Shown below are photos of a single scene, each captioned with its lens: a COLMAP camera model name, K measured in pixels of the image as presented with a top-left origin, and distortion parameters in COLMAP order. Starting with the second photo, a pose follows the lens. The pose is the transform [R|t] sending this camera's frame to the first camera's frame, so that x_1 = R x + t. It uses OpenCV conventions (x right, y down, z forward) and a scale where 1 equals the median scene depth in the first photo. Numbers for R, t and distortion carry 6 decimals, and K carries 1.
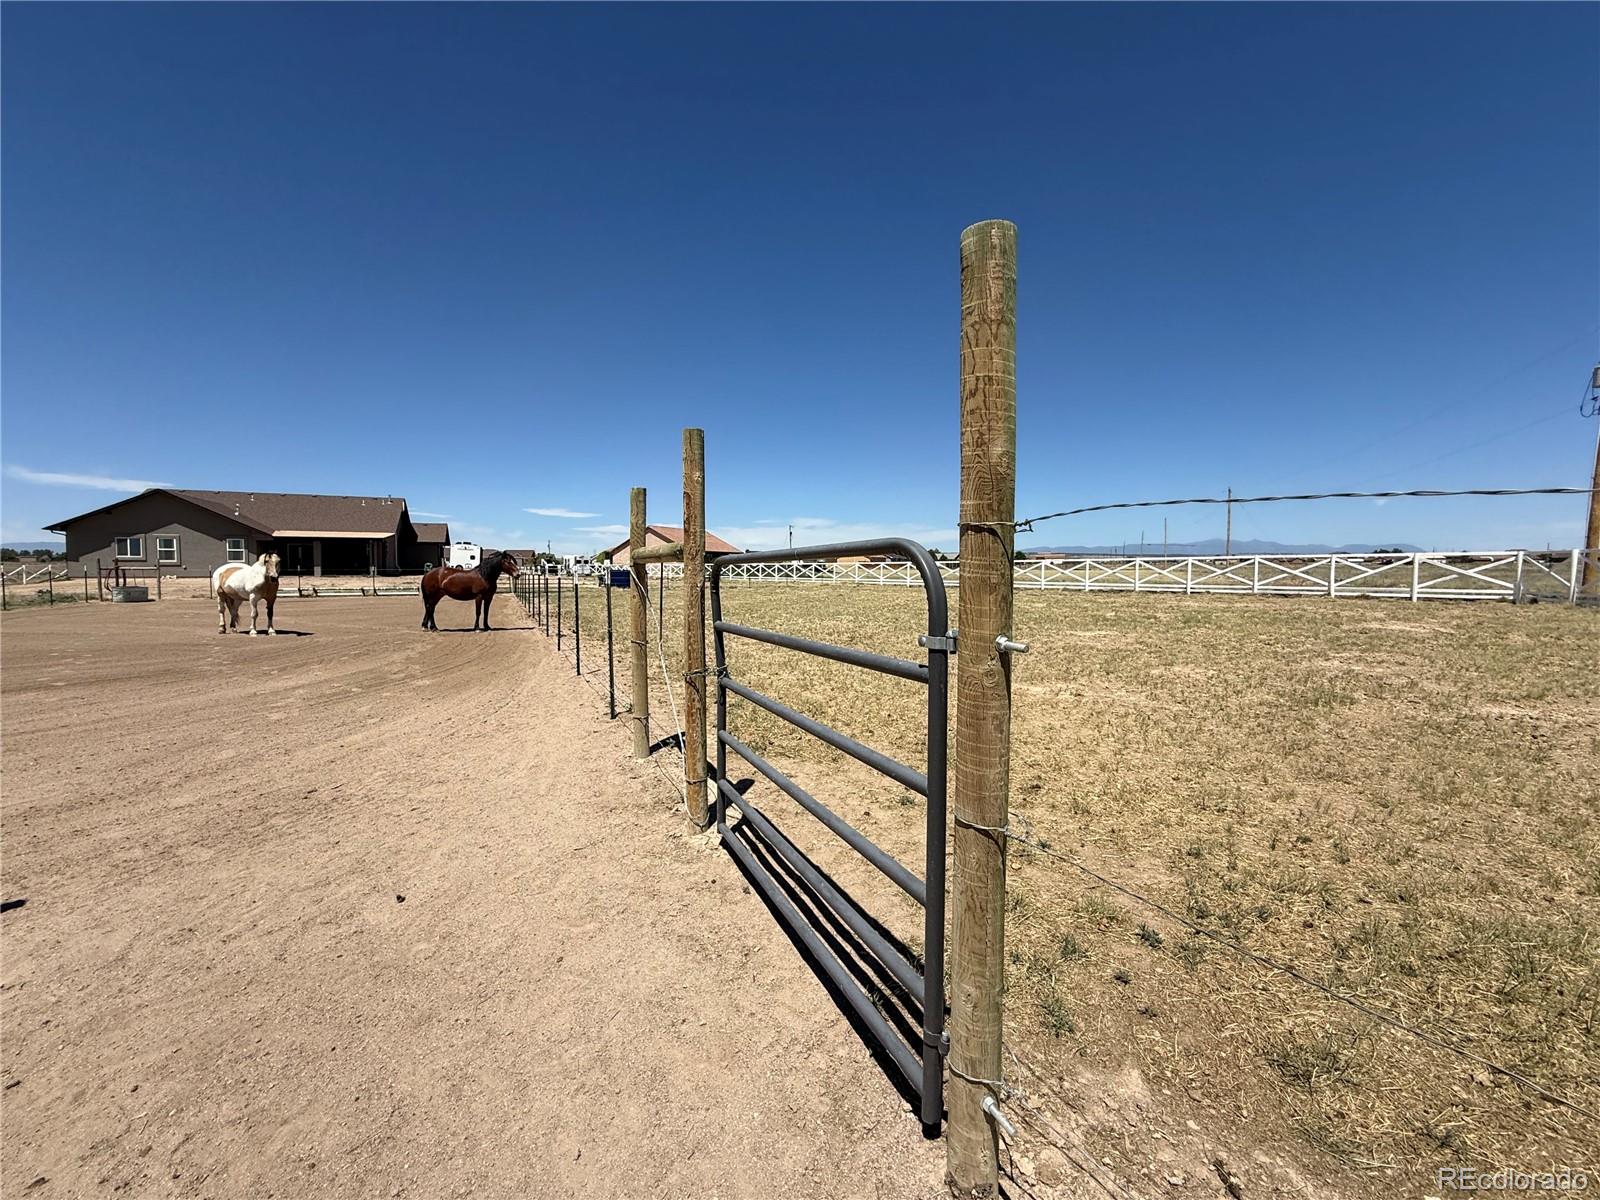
lens RADIAL K [[638.6, 0, 797.4], [0, 638.6, 598.9], [0, 0, 1]] dist [-0.001992, 0.000482]
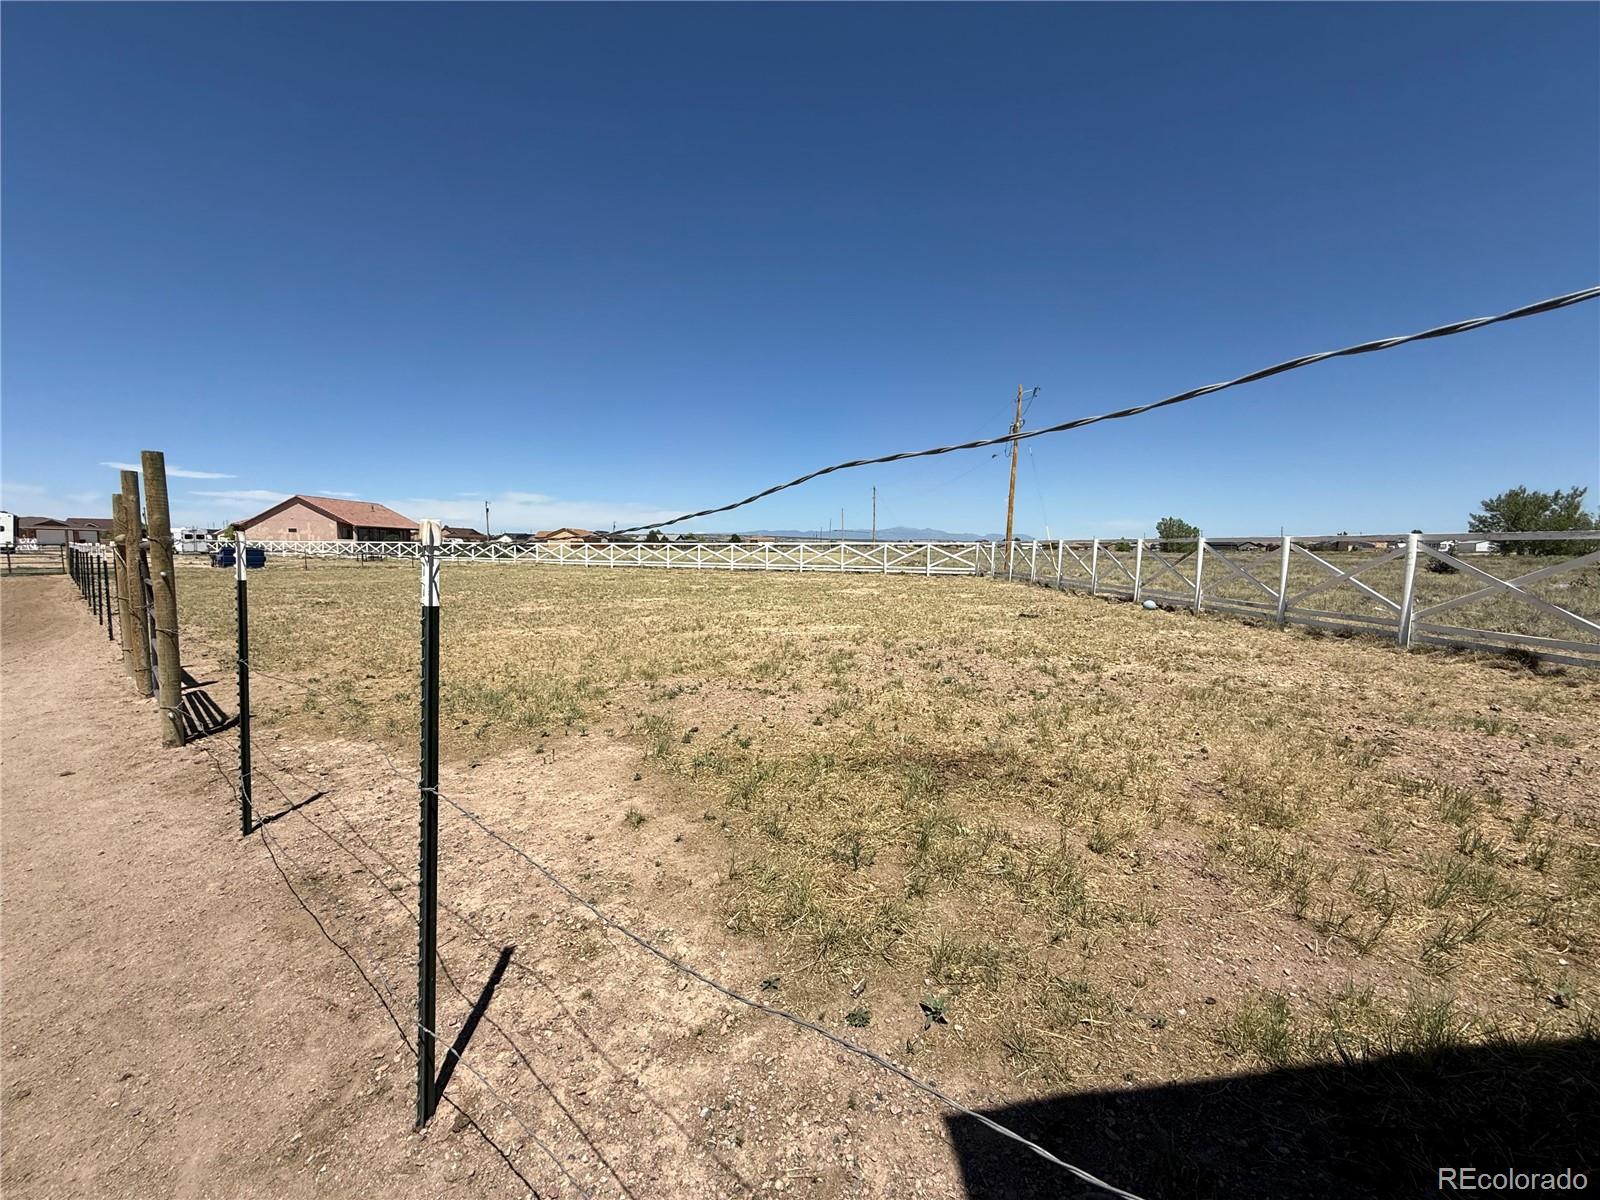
lens RADIAL K [[638.6, 0, 797.4], [0, 638.6, 598.9], [0, 0, 1]] dist [-0.001992, 0.000482]
pose [[0.912938, -0.020867, 0.407564, 0.057298], [0.008732, 0.999462, 0.031612, 0.003649], [-0.408005, -0.025301, 0.912629, -0.099072]]
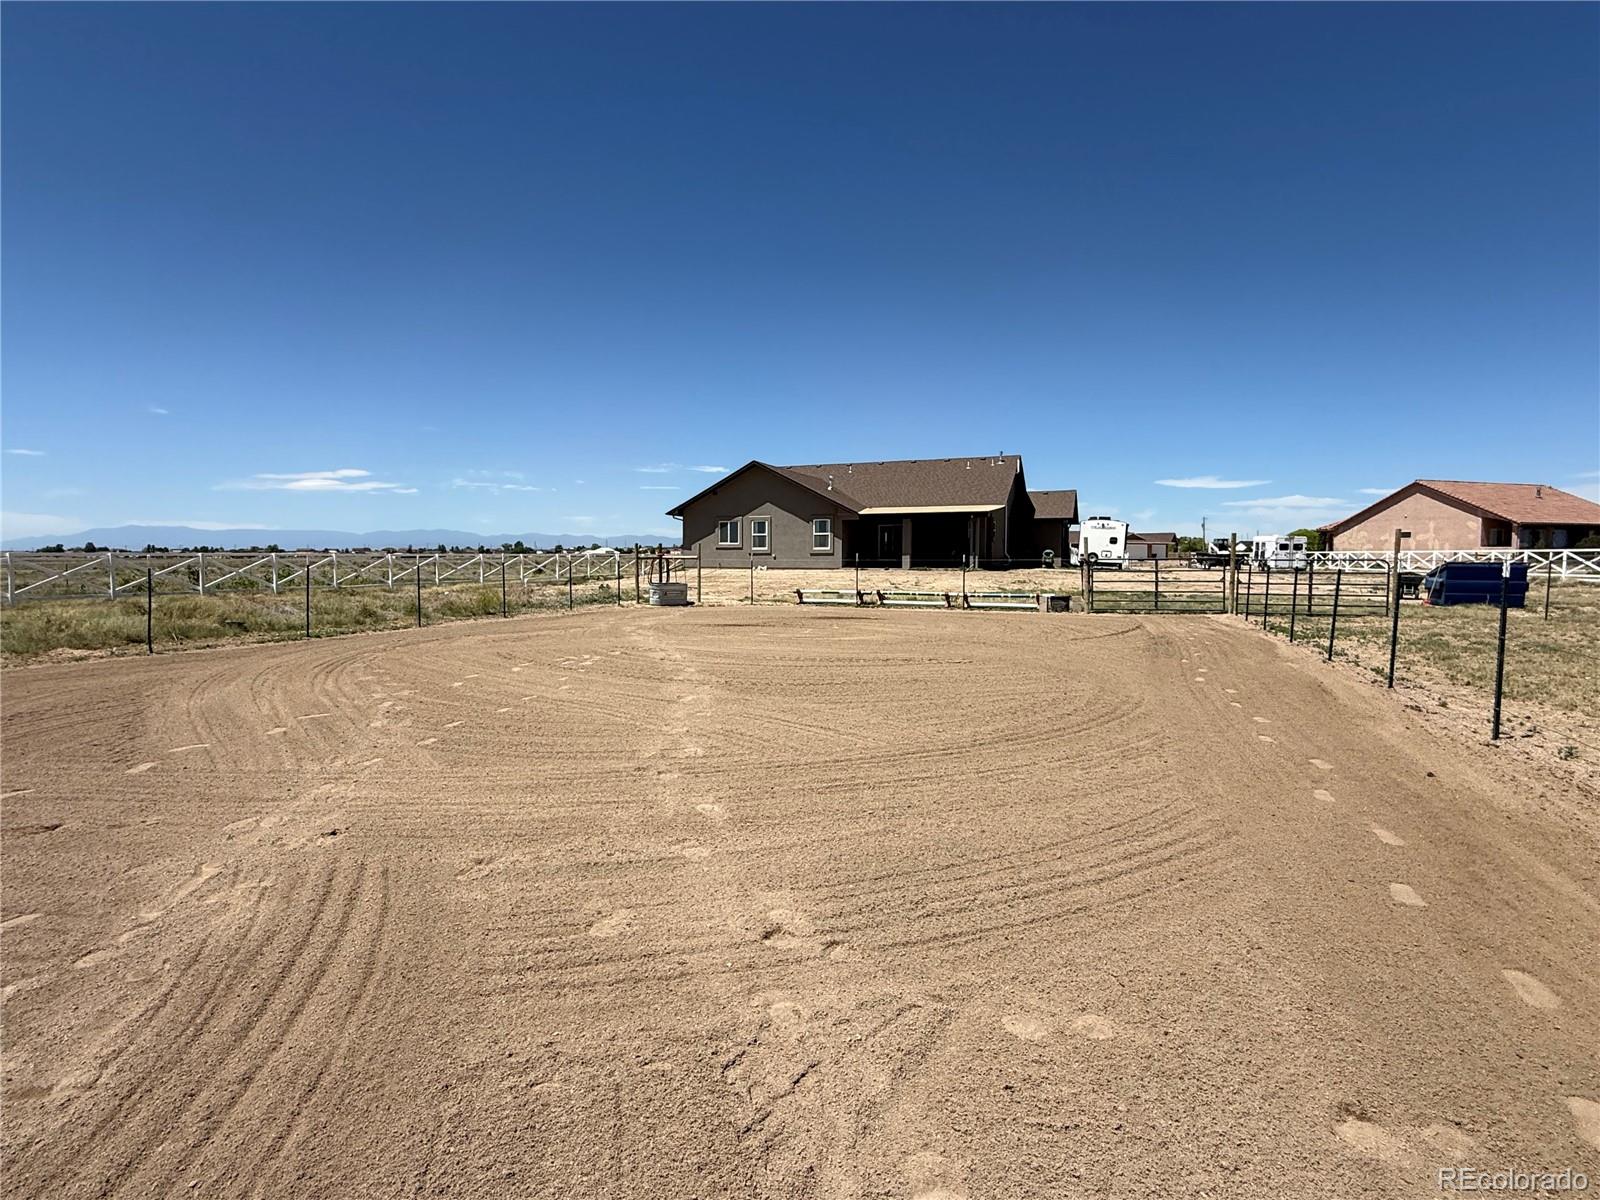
lens RADIAL K [[808.9, 0, 777.3], [0, 808.9, 598.7], [0, 0, 1]] dist [0.001292, -0.001008]
pose [[0.668857, 0.038586, -0.742389, -0.189998], [-0.036589, 0.999150, 0.018966, -0.014883], [0.742490, 0.014478, 0.669700, 0.308999]]
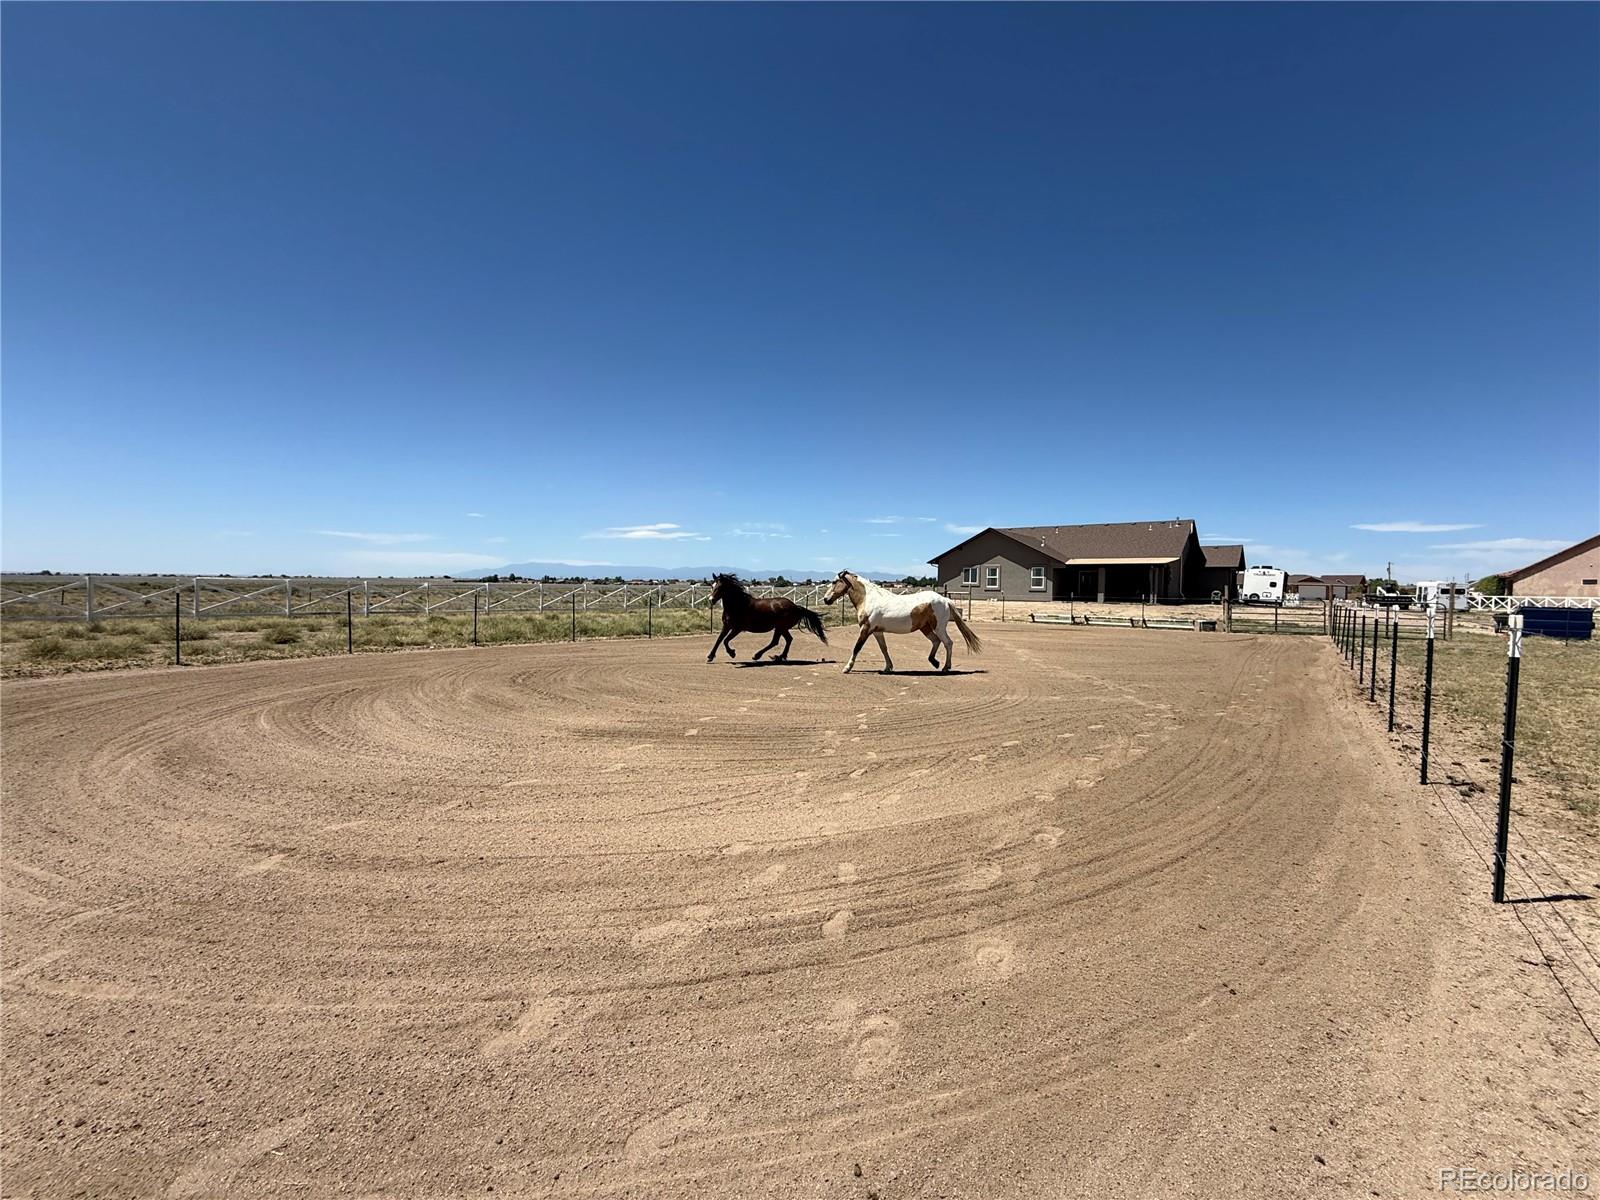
lens RADIAL K [[638.6, 0, 797.4], [0, 638.6, 598.9], [0, 0, 1]] dist [-0.001992, 0.000482]
pose [[0.439519, 0.023209, -0.897934, -0.058143], [-0.060558, 0.998157, -0.003842, -0.008899], [0.896190, 0.056066, 0.440114, 0.130429]]
